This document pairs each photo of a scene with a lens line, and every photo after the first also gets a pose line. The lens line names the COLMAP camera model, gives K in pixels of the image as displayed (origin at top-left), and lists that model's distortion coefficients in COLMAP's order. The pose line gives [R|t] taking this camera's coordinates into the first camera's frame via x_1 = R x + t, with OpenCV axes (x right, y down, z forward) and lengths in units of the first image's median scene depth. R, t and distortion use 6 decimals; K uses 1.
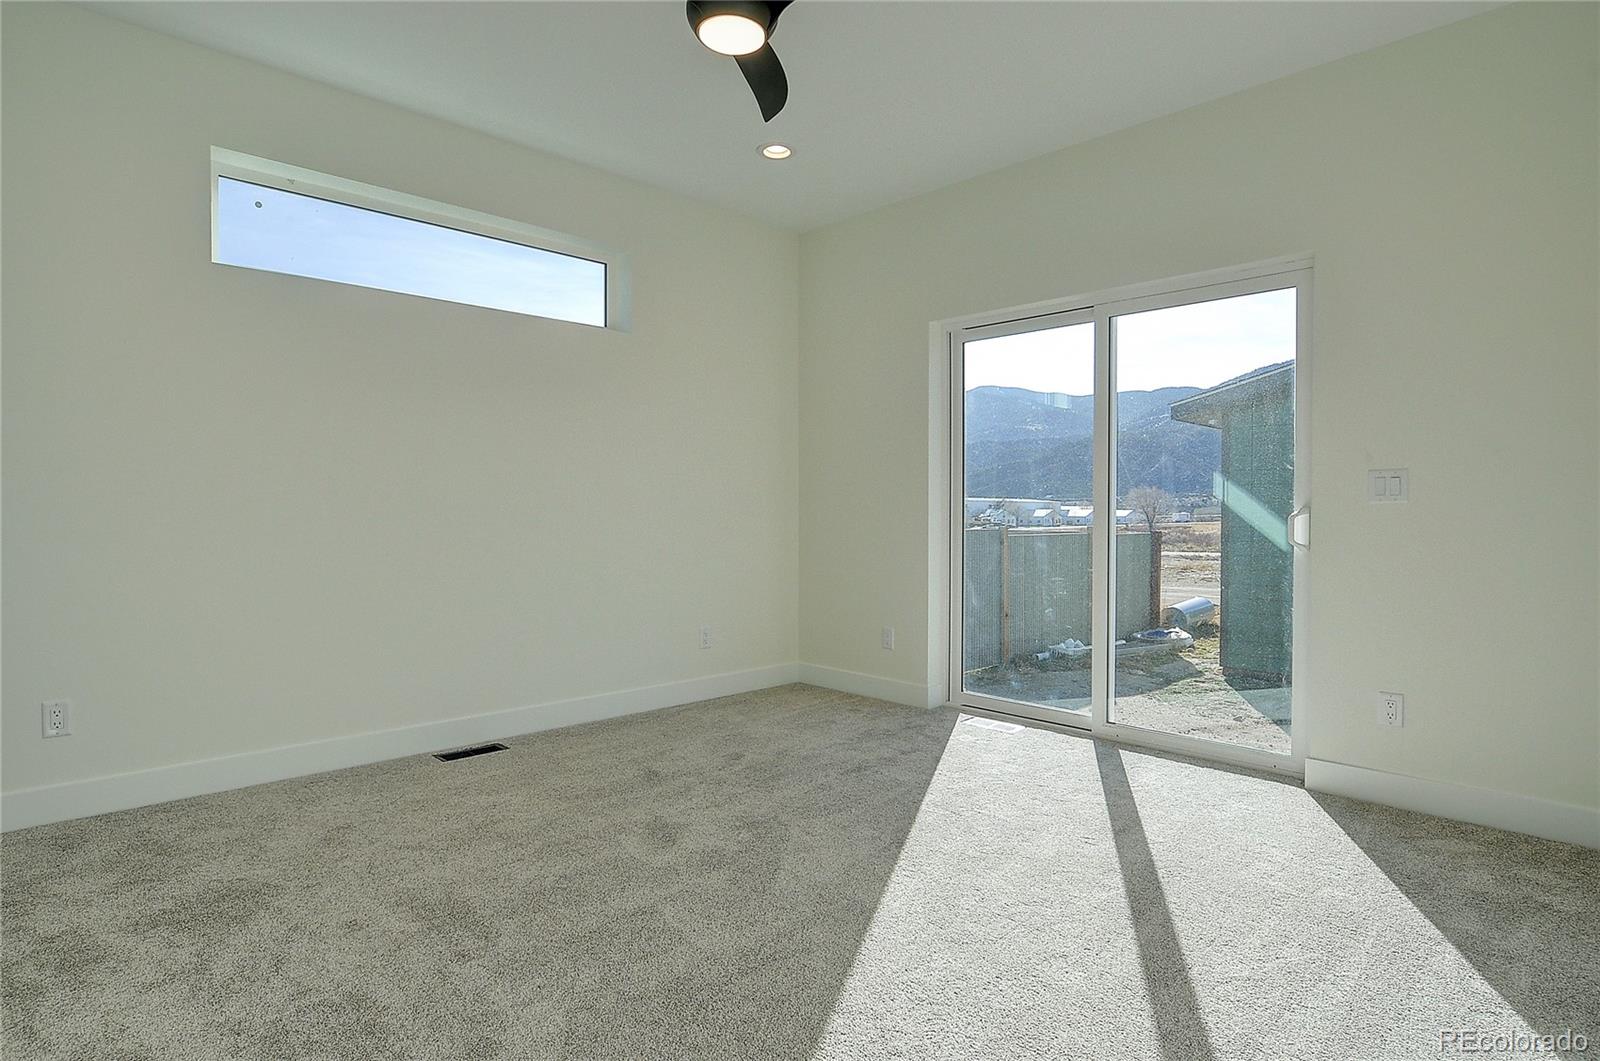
lens RADIAL K [[884.8, 0, 800.0], [0, 884.8, 530.5], [0, 0, 1]] dist [-0.000454, -0.000646]
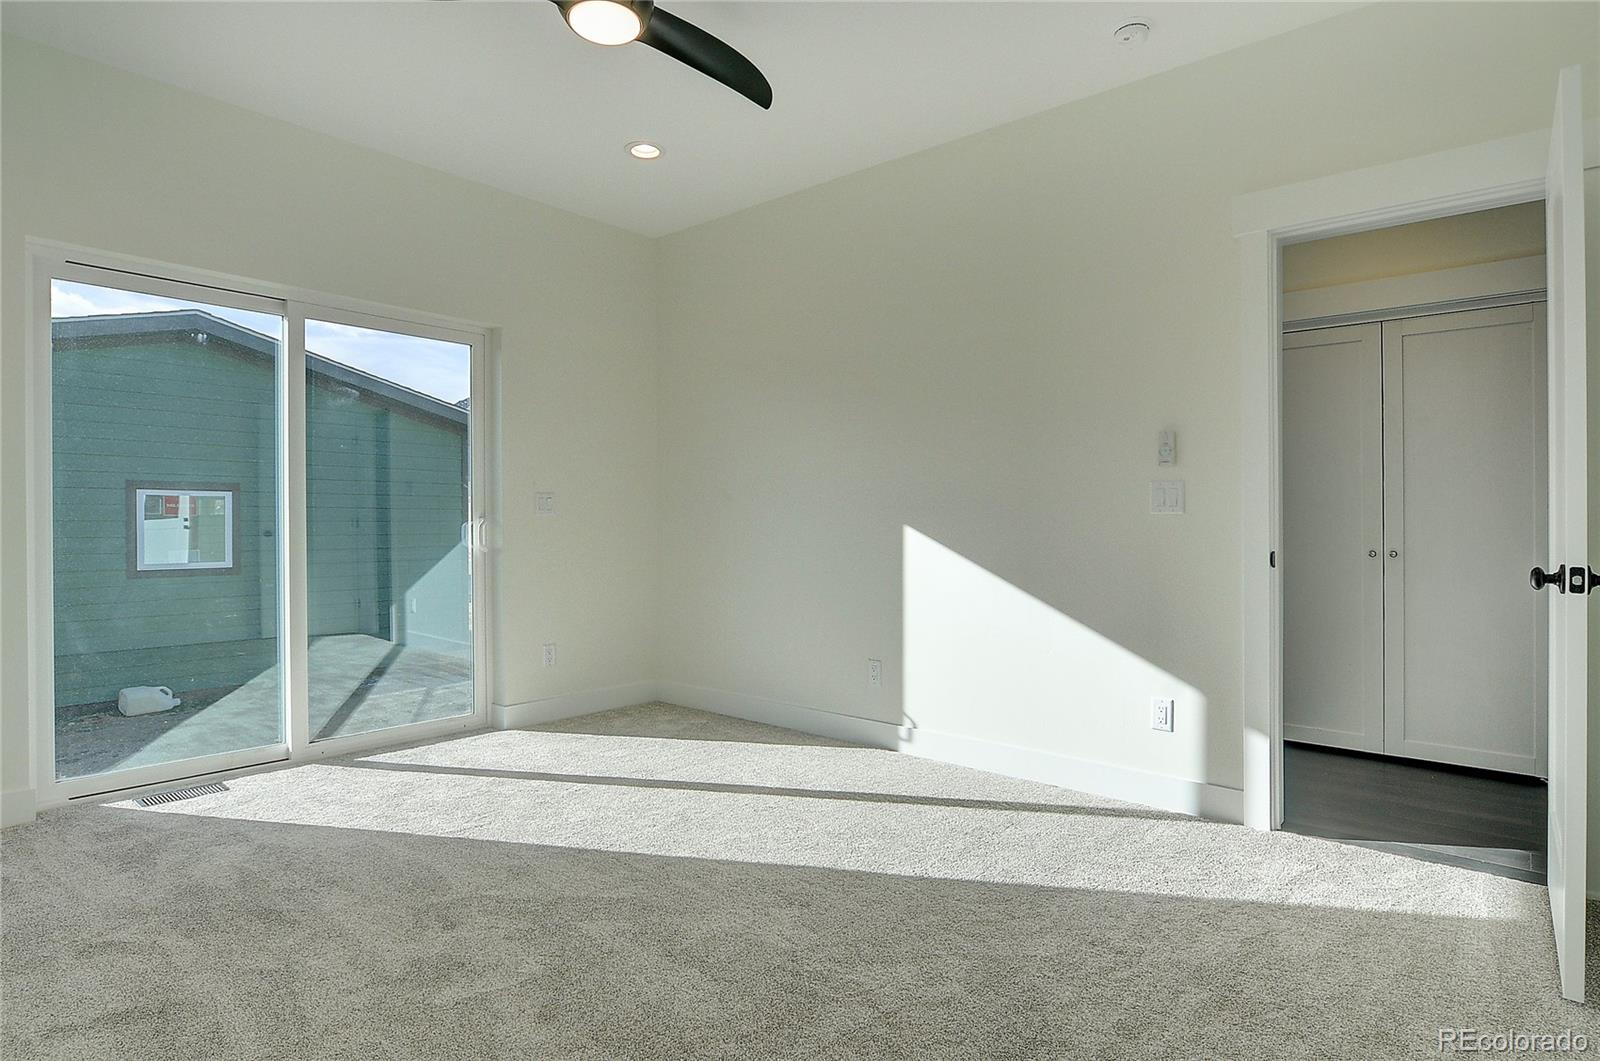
lens RADIAL K [[884.8, 0, 800.0], [0, 884.8, 530.5], [0, 0, 1]] dist [-0.000454, -0.000646]
pose [[-0.113951, -0.004622, 0.993476, -0.781038], [0.030696, 0.999495, 0.008171, -0.004336], [-0.993012, 0.031426, -0.113752, 0.696007]]
